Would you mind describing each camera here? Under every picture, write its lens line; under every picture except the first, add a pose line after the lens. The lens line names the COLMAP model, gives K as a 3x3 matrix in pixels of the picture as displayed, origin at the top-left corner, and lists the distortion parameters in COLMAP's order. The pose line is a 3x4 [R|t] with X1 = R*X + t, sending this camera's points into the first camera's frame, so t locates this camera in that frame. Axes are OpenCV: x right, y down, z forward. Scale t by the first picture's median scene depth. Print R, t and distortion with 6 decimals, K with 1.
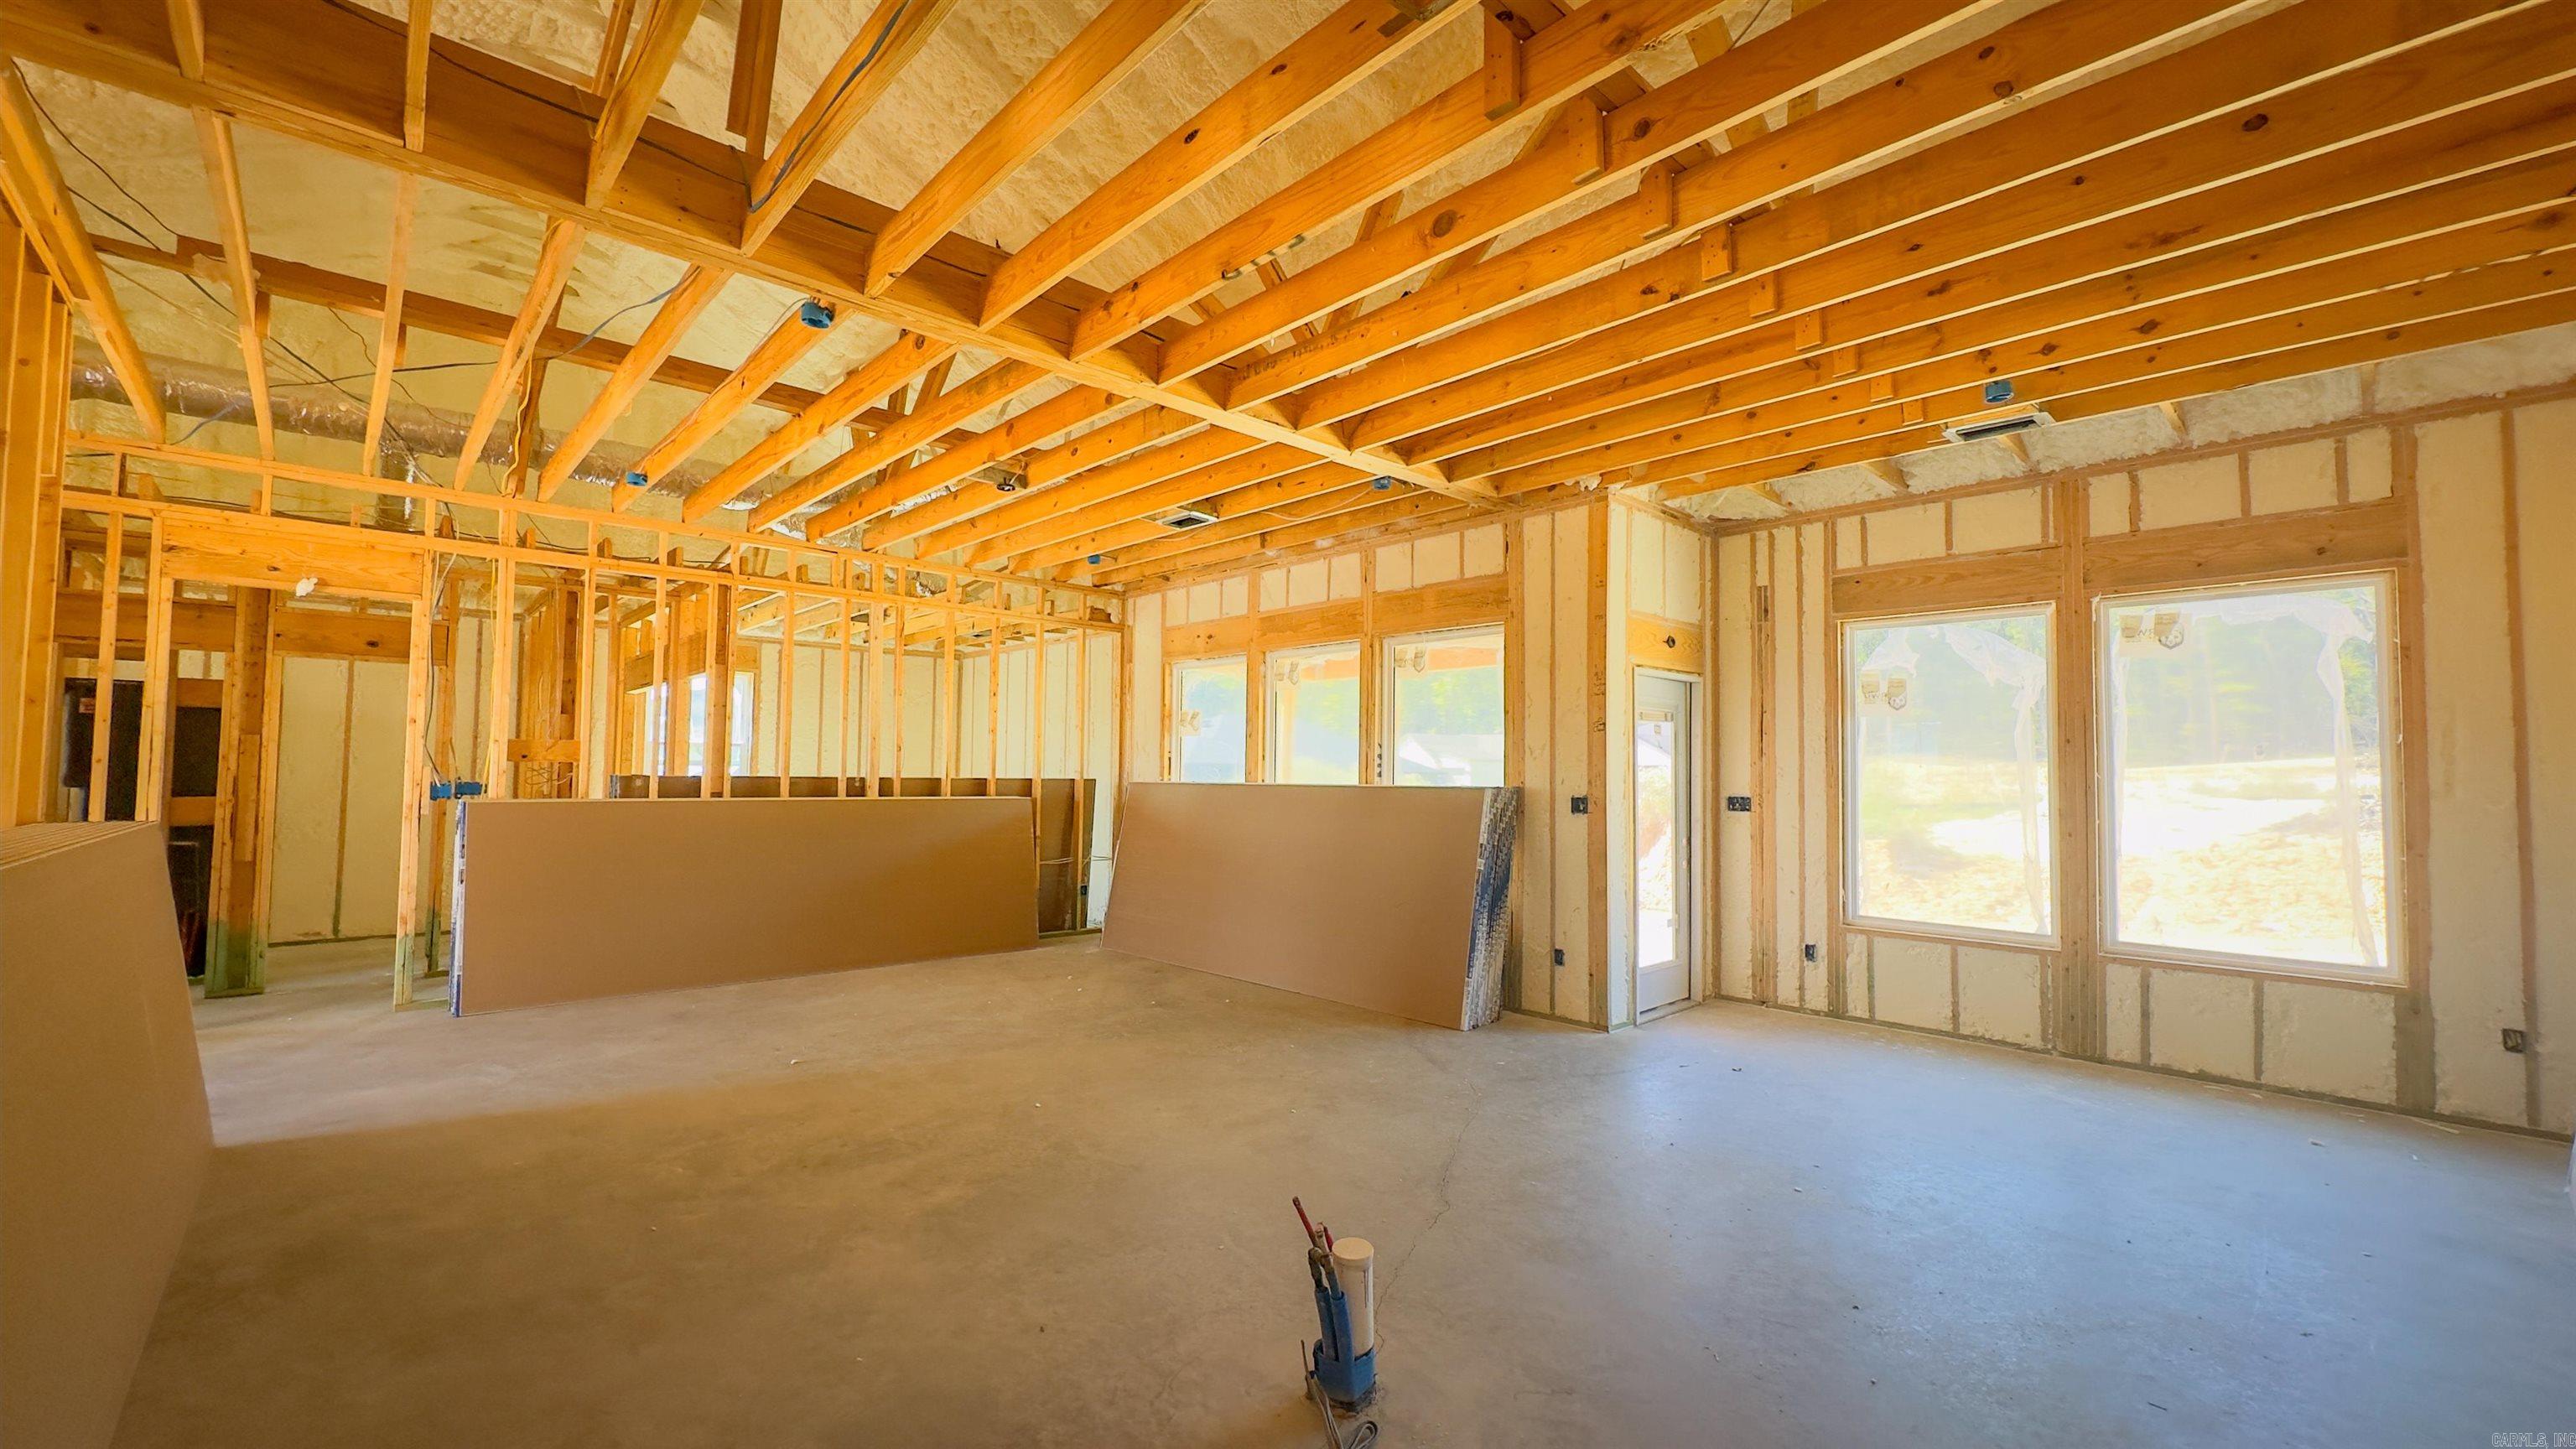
lens RADIAL K [[1017.7, 0, 1288.5], [0, 1017.7, 724.8], [0, 0, 1]] dist [-0.004169, -0.000290]
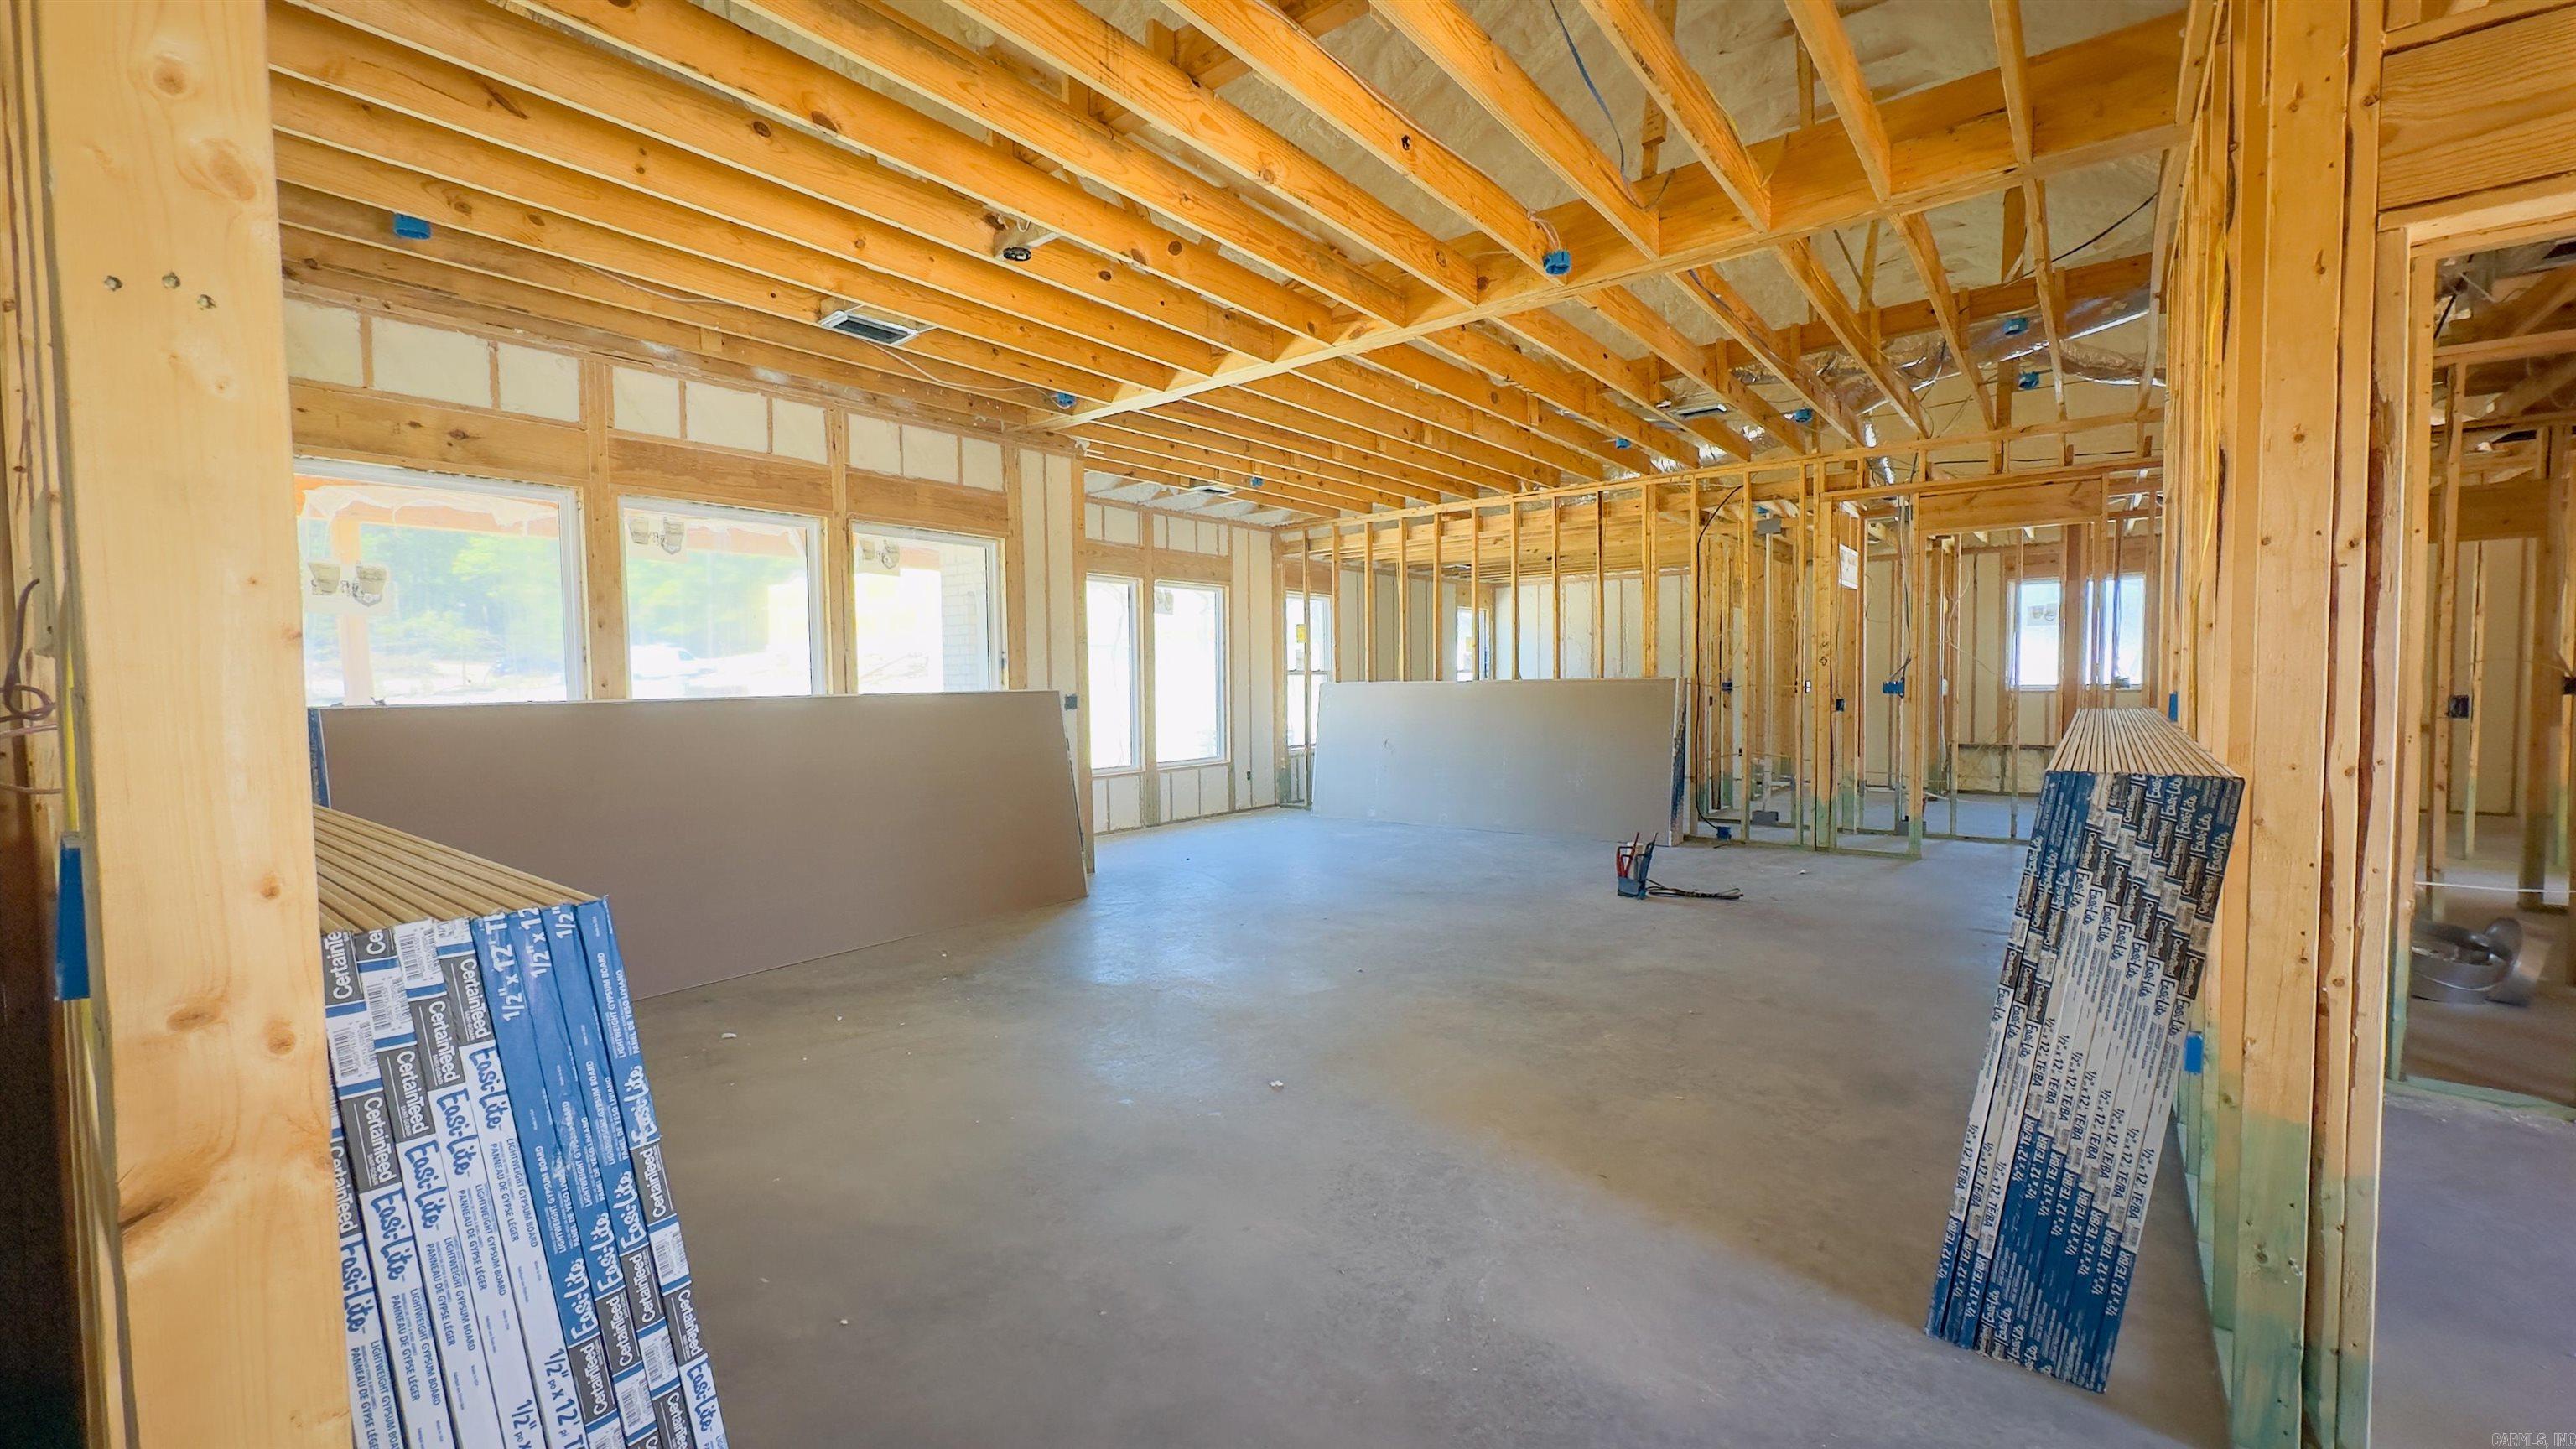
lens RADIAL K [[1017.7, 0, 1283.7], [0, 1017.7, 726.0], [0, 0, 1]] dist [-0.004169, -0.000290]
pose [[-0.142771, -0.056418, 0.988146, -0.986396], [-0.039496, 0.997904, 0.051268, 0.033704], [-0.988967, -0.031709, -0.144700, 0.920241]]
